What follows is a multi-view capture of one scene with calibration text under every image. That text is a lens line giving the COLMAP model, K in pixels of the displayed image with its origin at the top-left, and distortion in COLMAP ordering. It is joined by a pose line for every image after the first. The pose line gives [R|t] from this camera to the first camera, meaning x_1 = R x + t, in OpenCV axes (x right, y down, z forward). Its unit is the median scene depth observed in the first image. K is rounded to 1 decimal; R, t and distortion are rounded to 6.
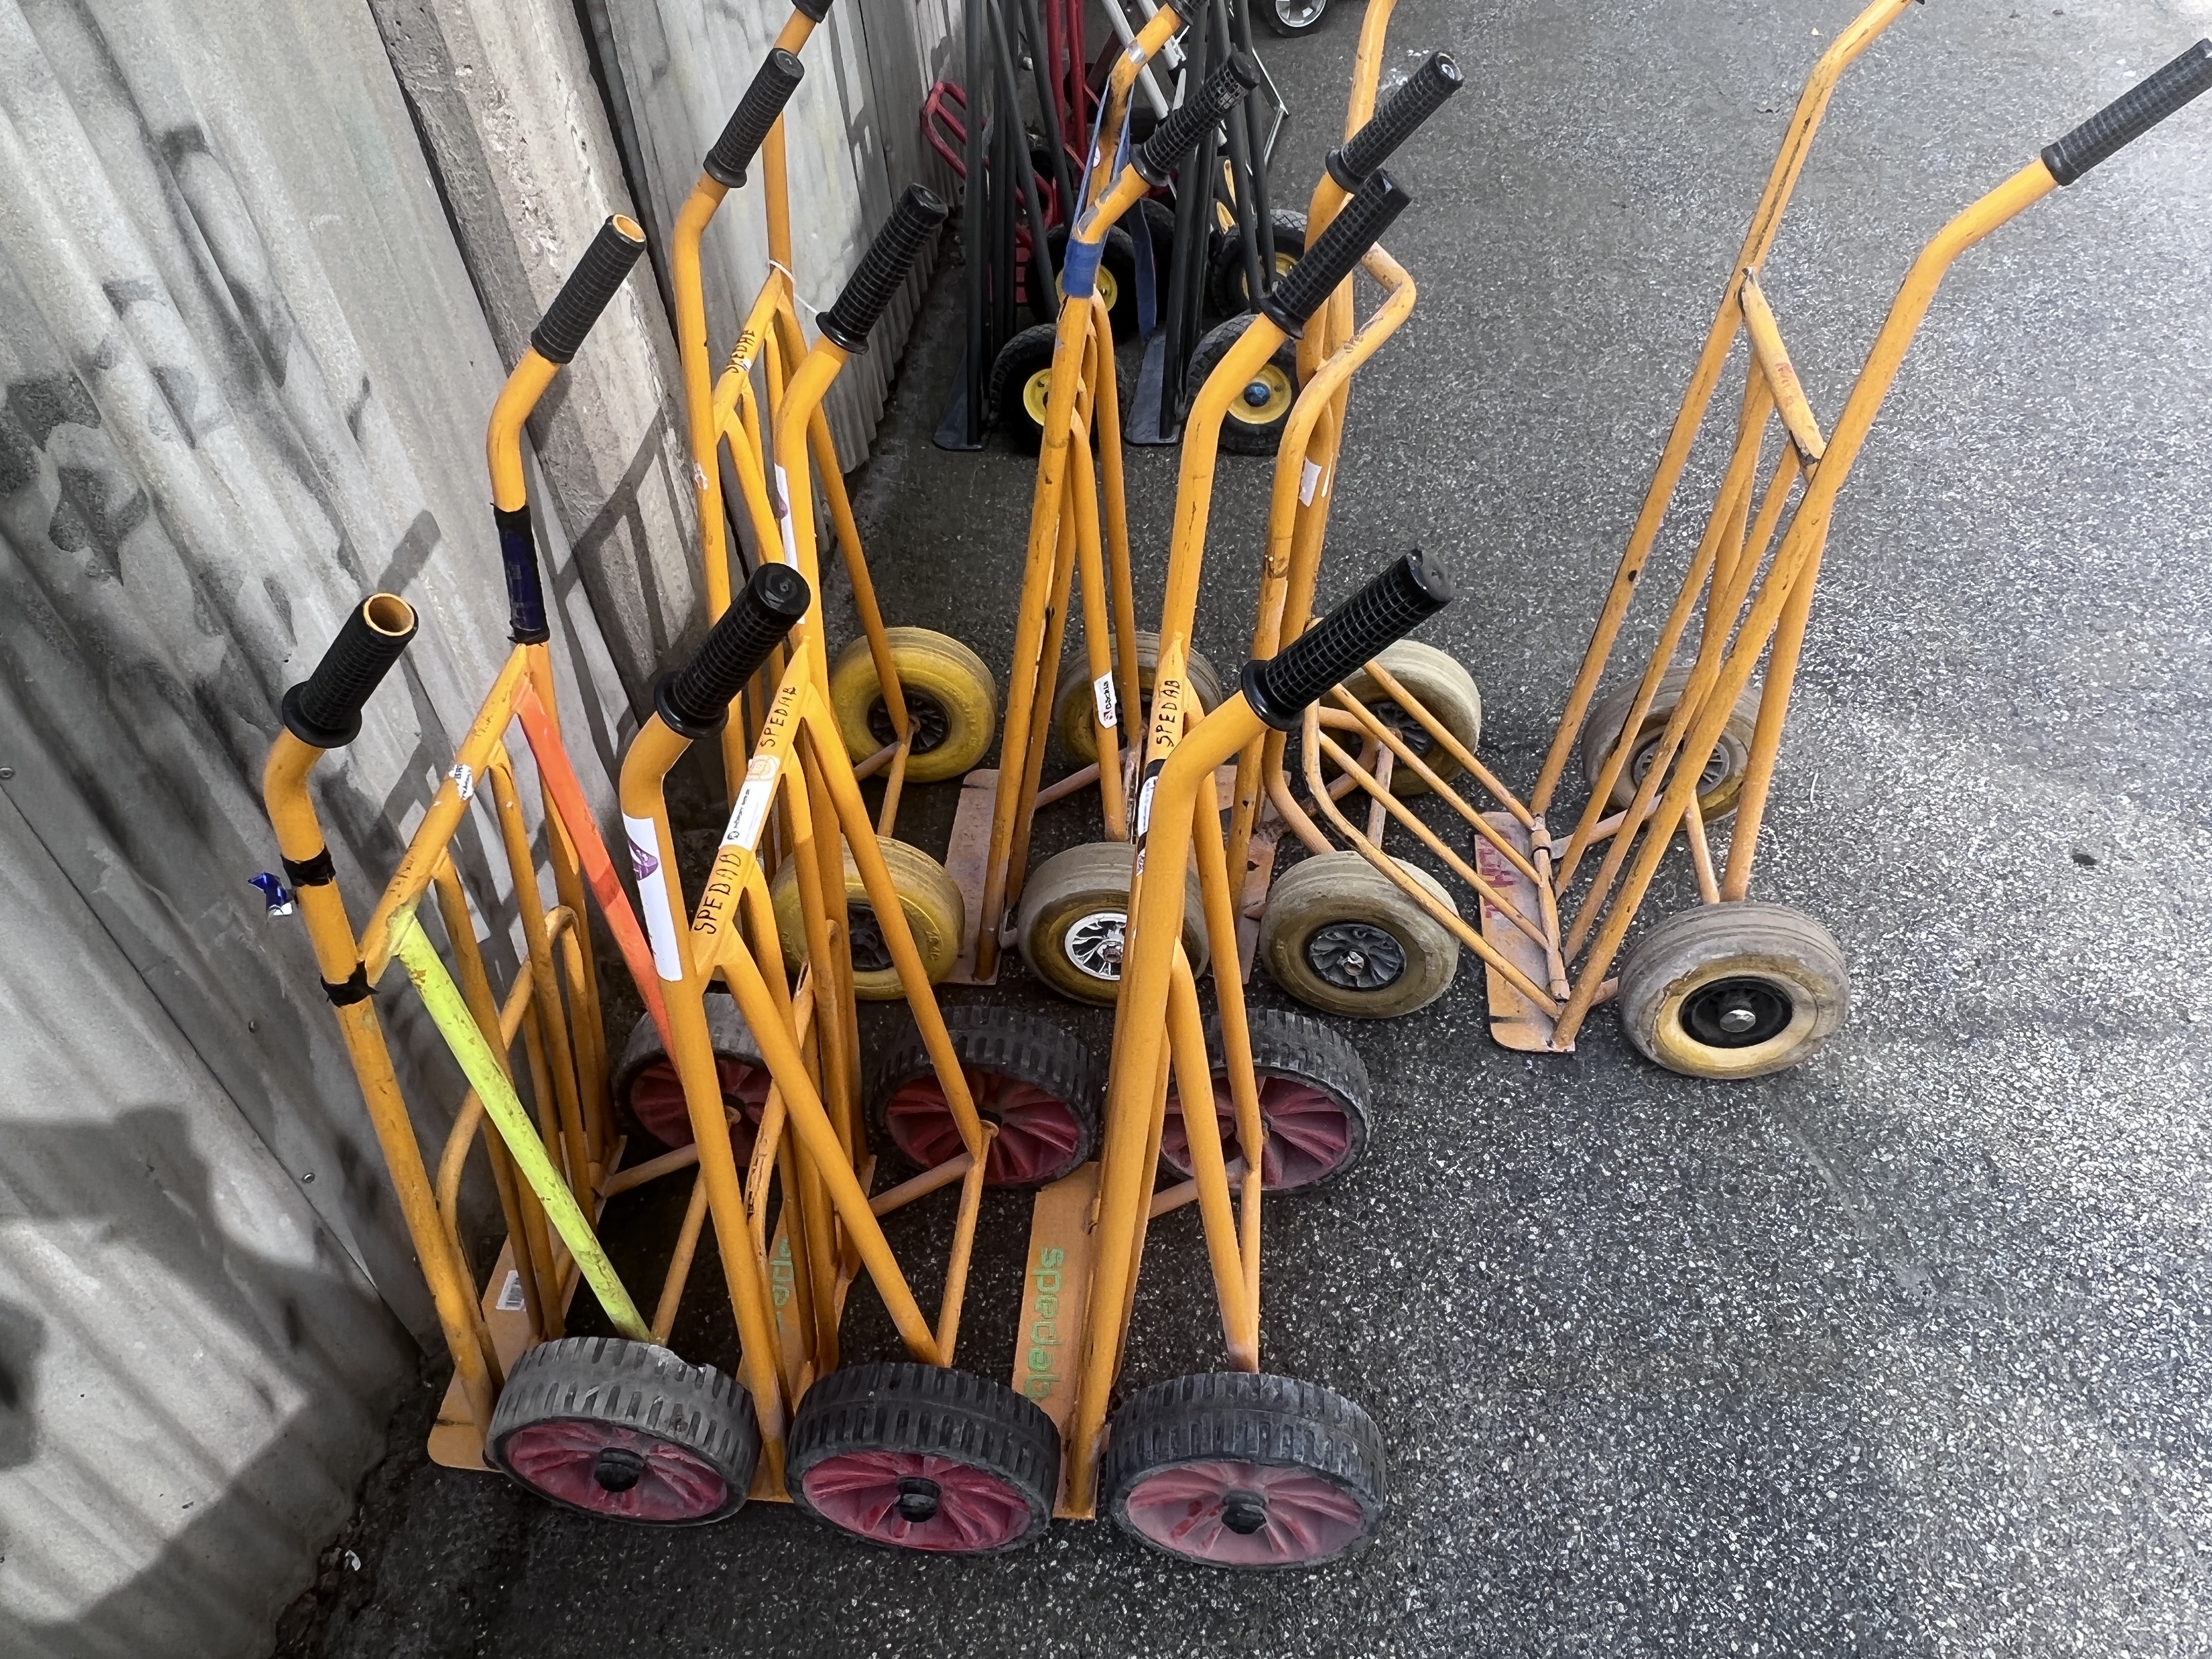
lens RADIAL K [[1641.4, 0, 1100.7], [0, 1641.4, 837.4], [0, 0, 1]] dist [-0.005134, 0.001551]
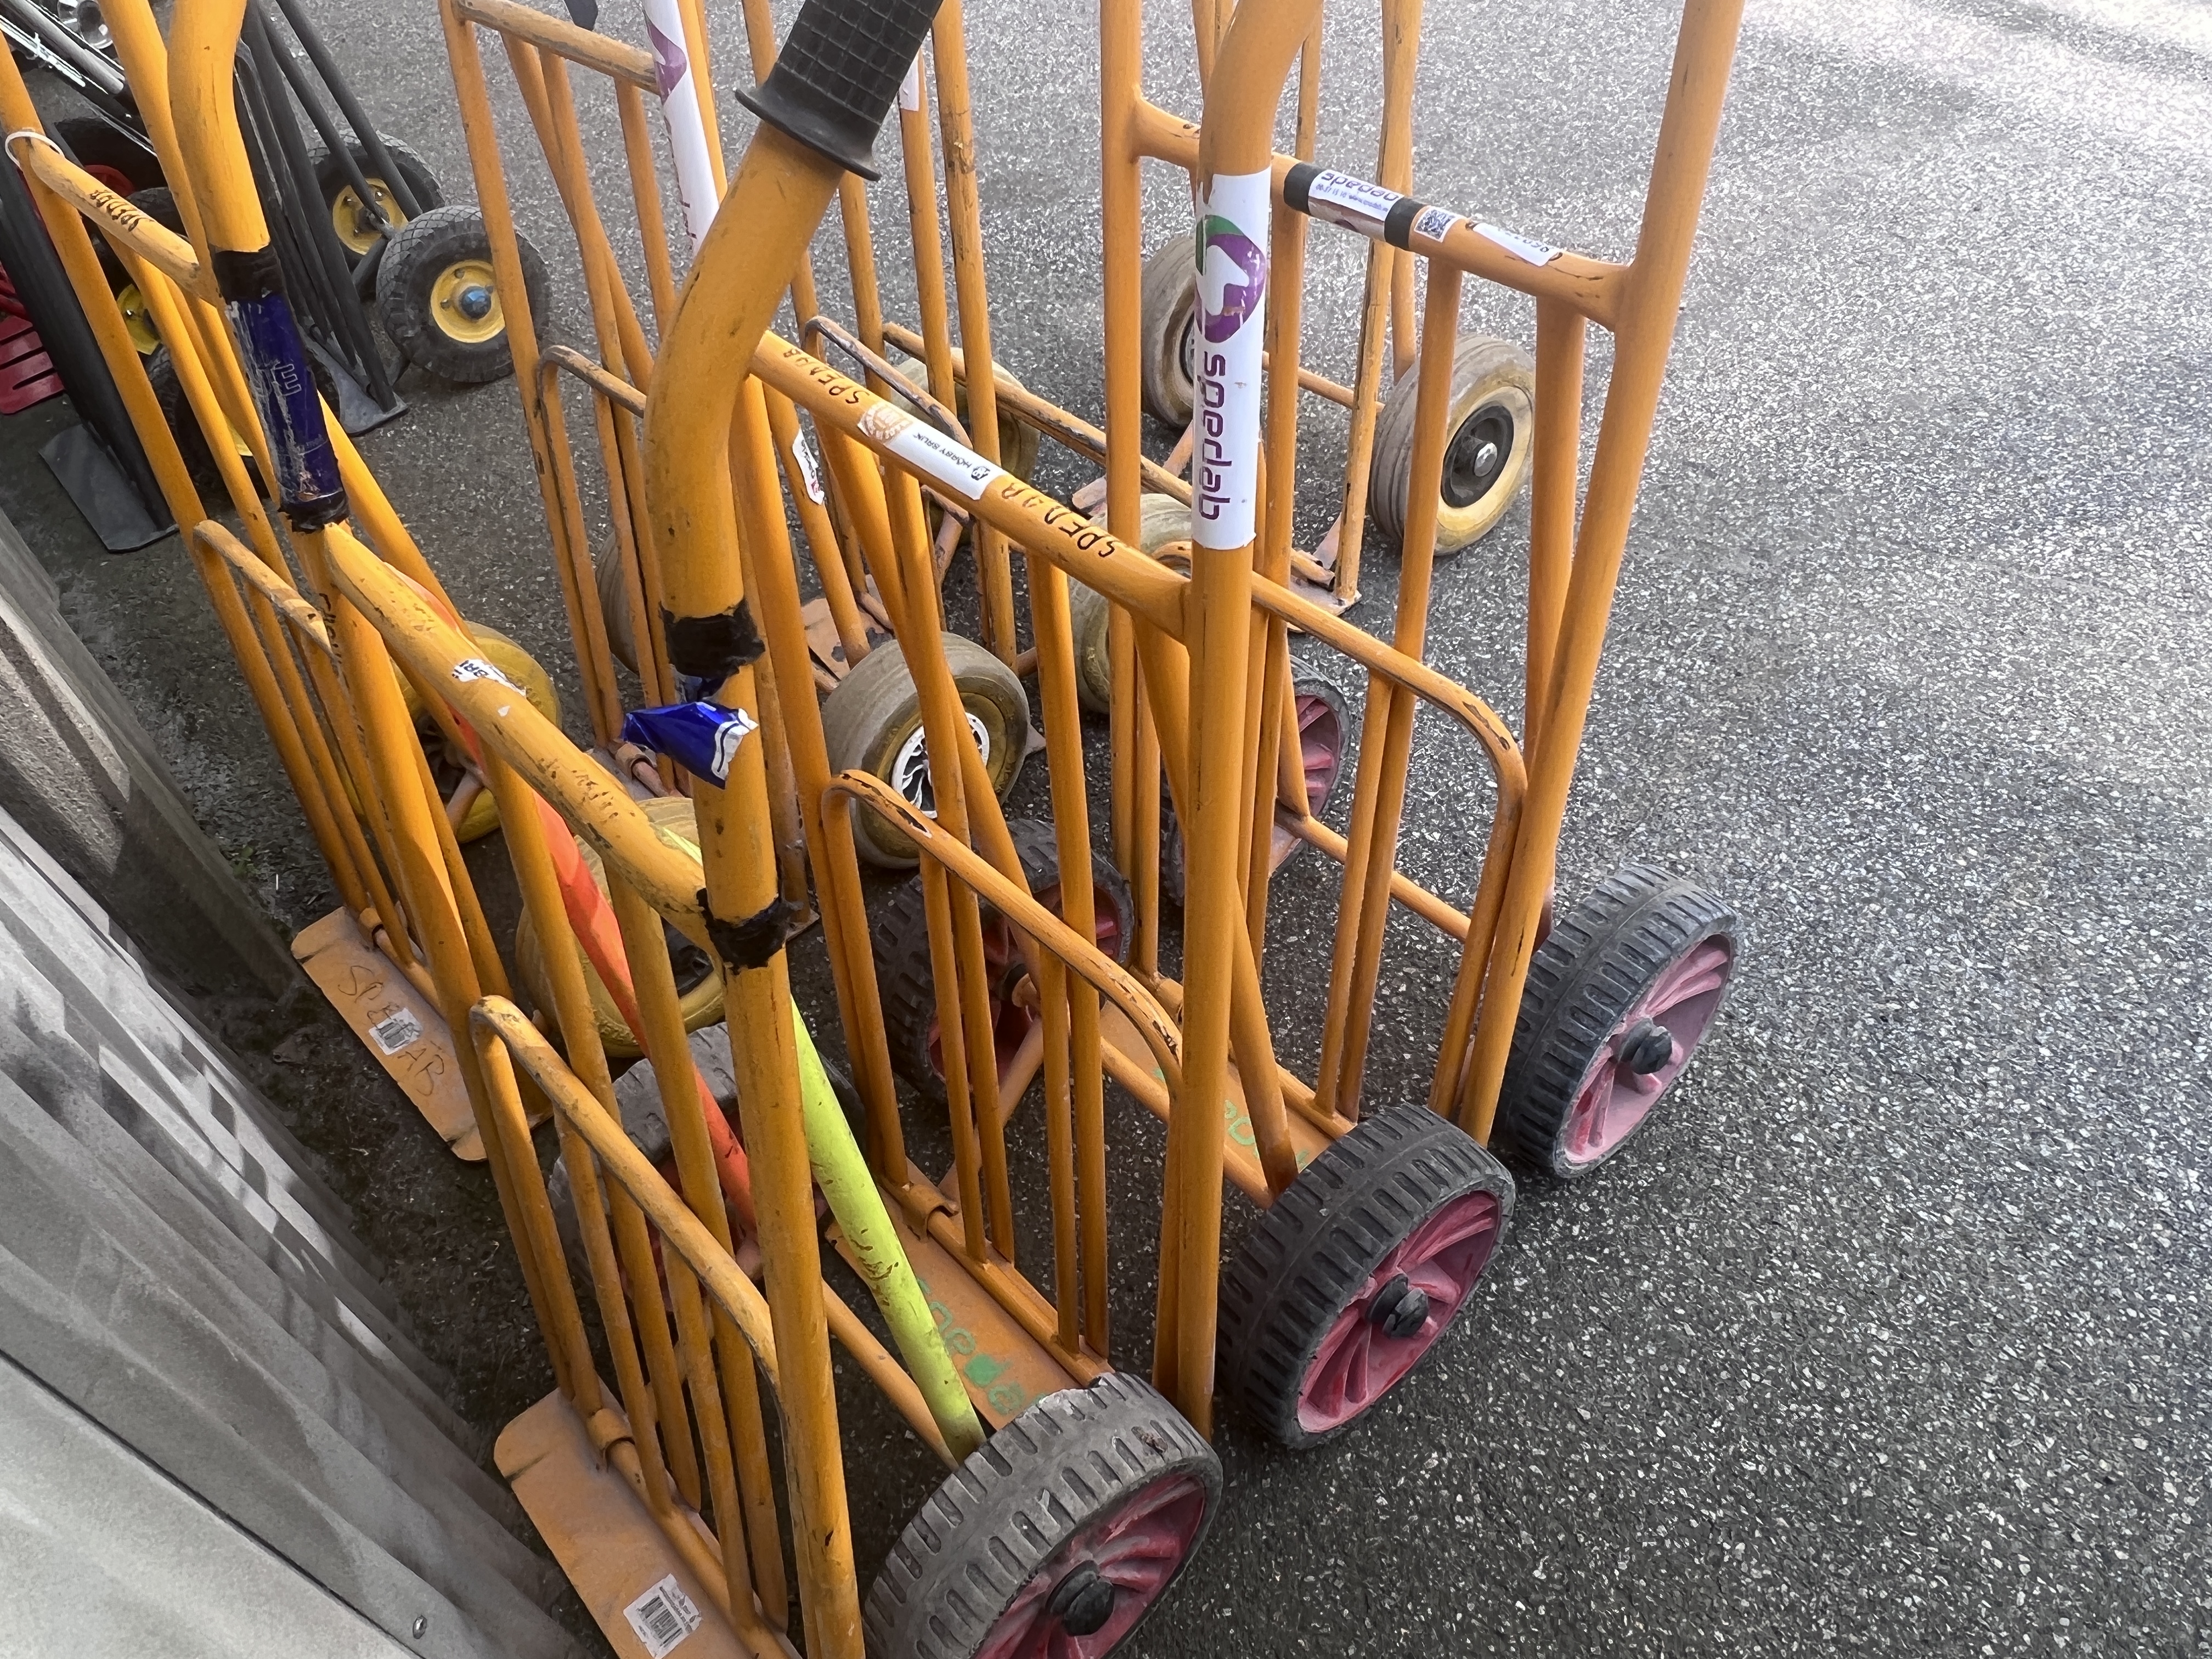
lens RADIAL K [[1641.4, 0, 1071.2], [0, 1641.4, 815.5], [0, 0, 1]] dist [-0.005134, 0.001551]
pose [[0.685579, -0.539541, 0.488750, -0.421542], [0.565075, 0.817673, 0.110004, 0.040396], [-0.458990, 0.200764, 0.865461, 0.325793]]
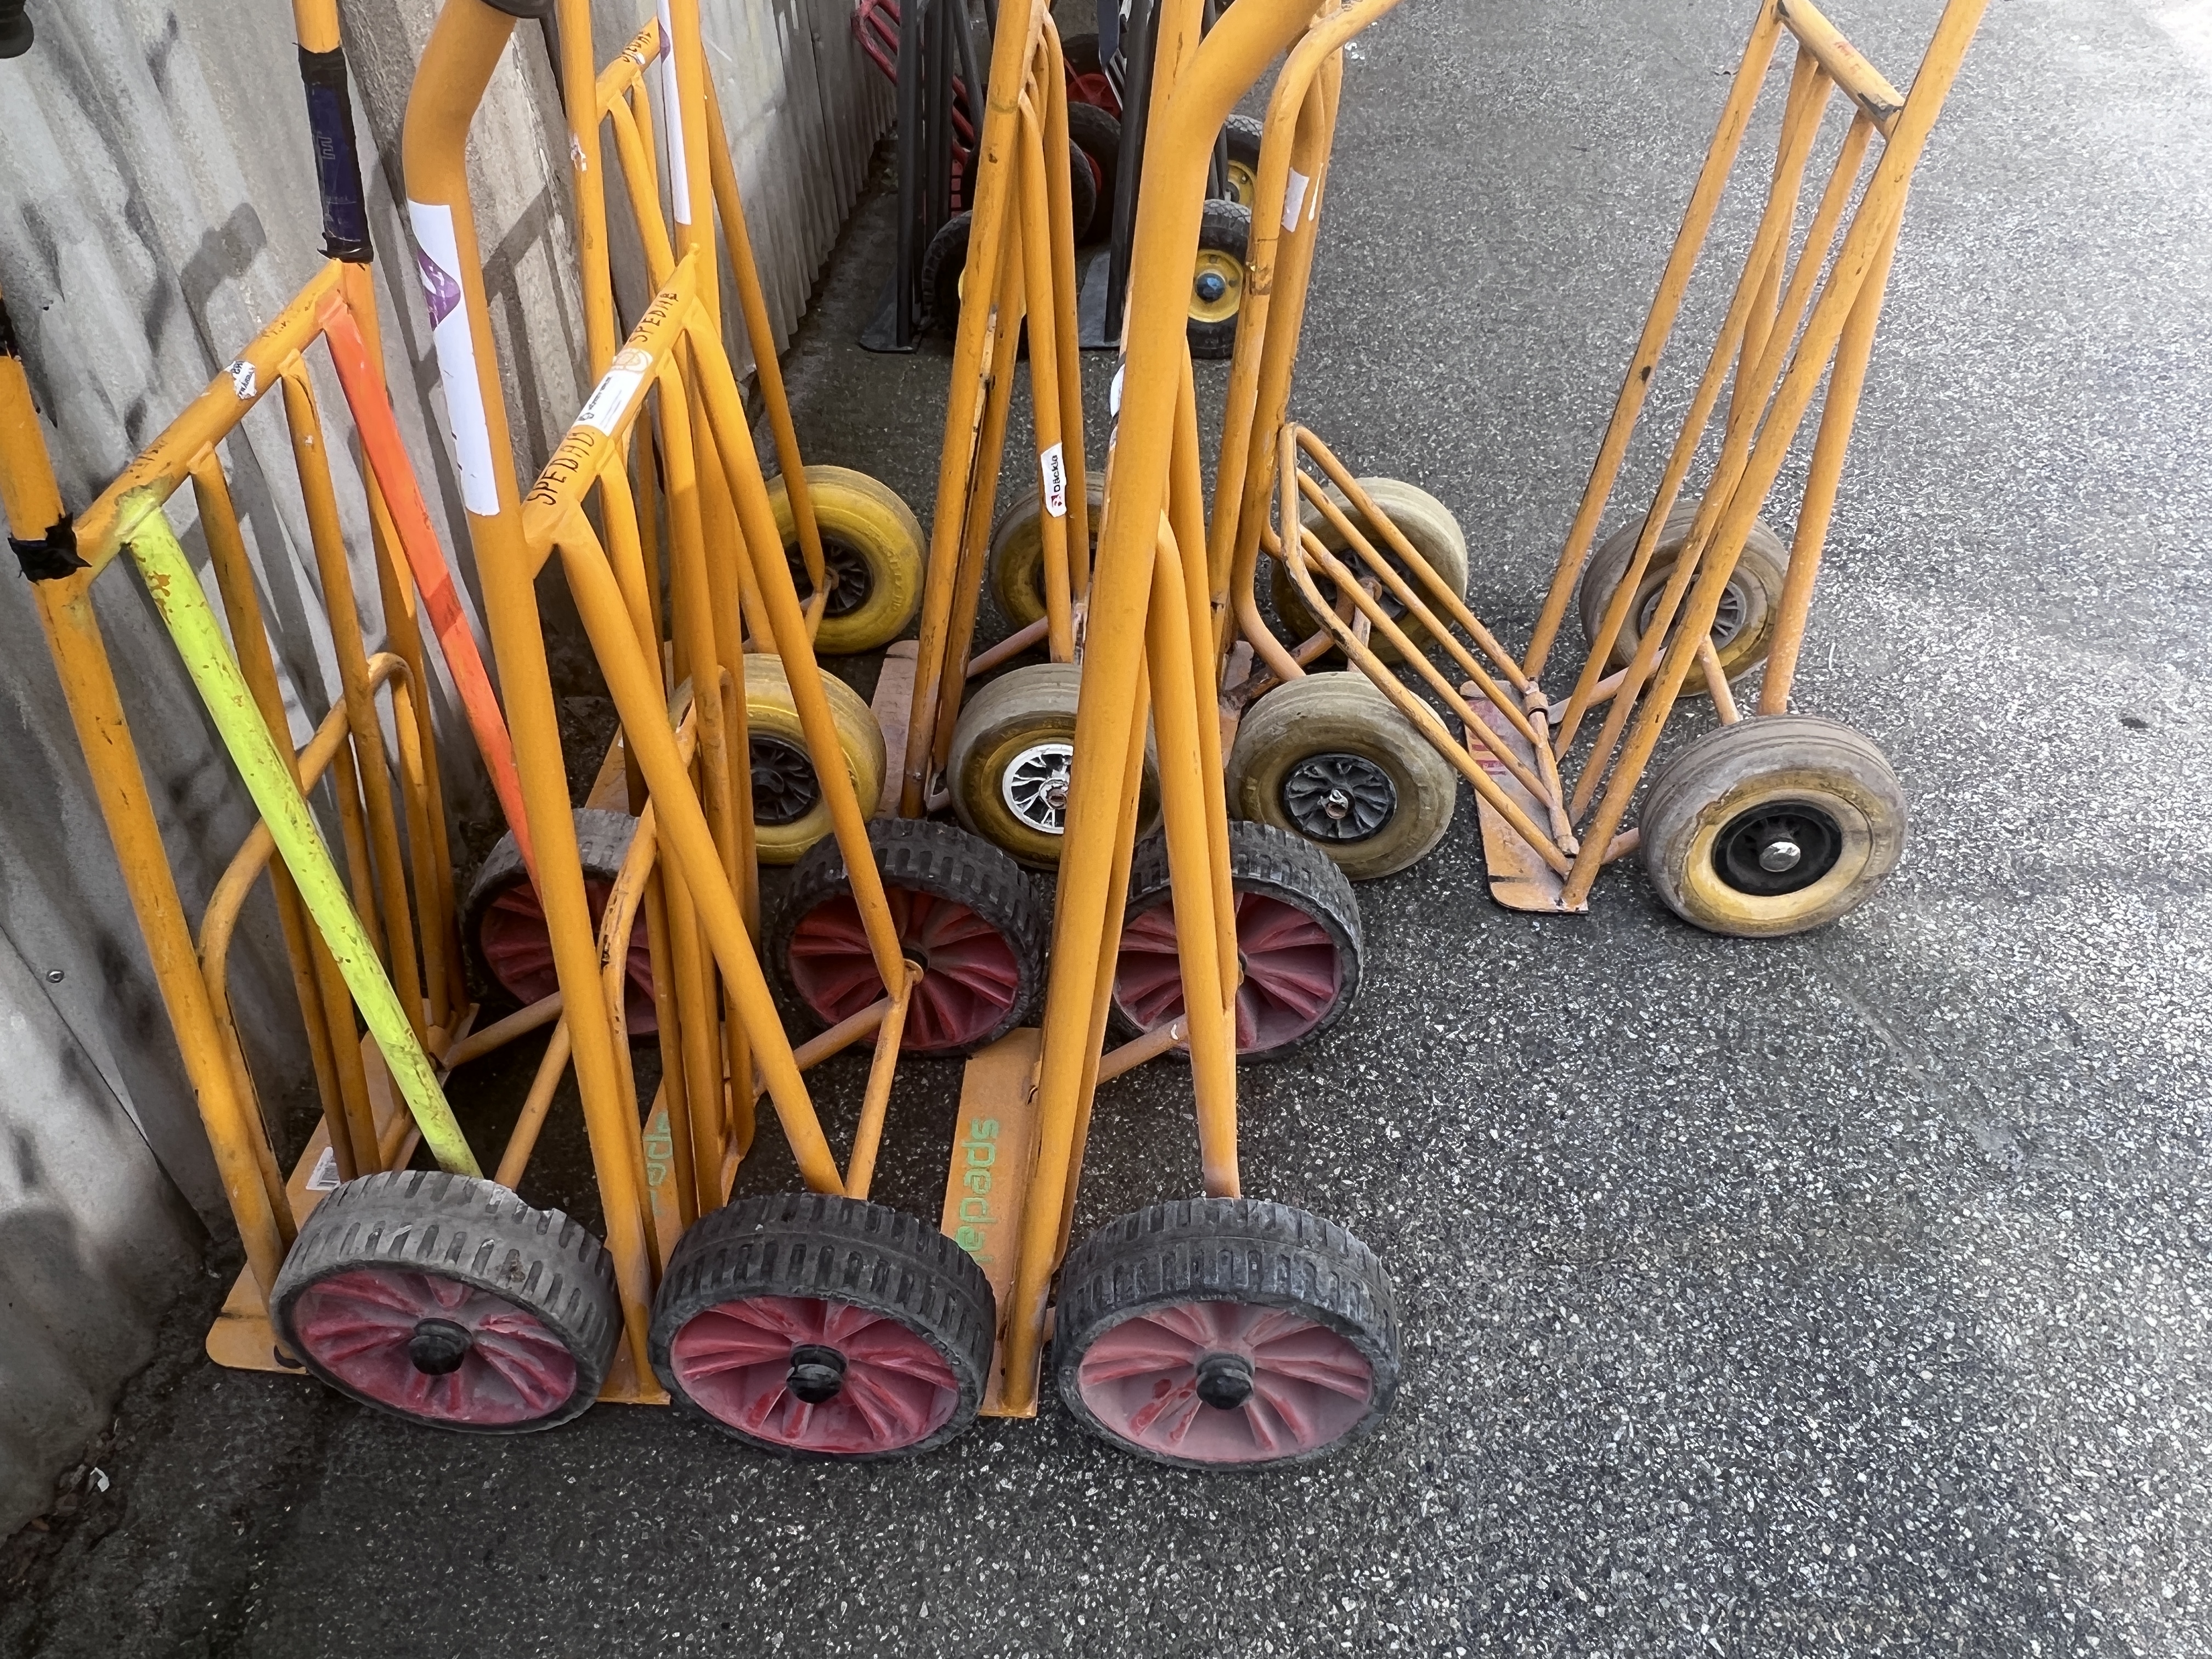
lens RADIAL K [[1641.4, 0, 1098.1], [0, 1641.4, 841.0], [0, 0, 1]] dist [-0.005134, 0.001551]
pose [[0.998991, 0.009035, 0.044001, -0.010827], [-0.006242, 0.997981, -0.063200, 0.175419], [-0.044483, 0.062862, 0.997030, 0.164603]]
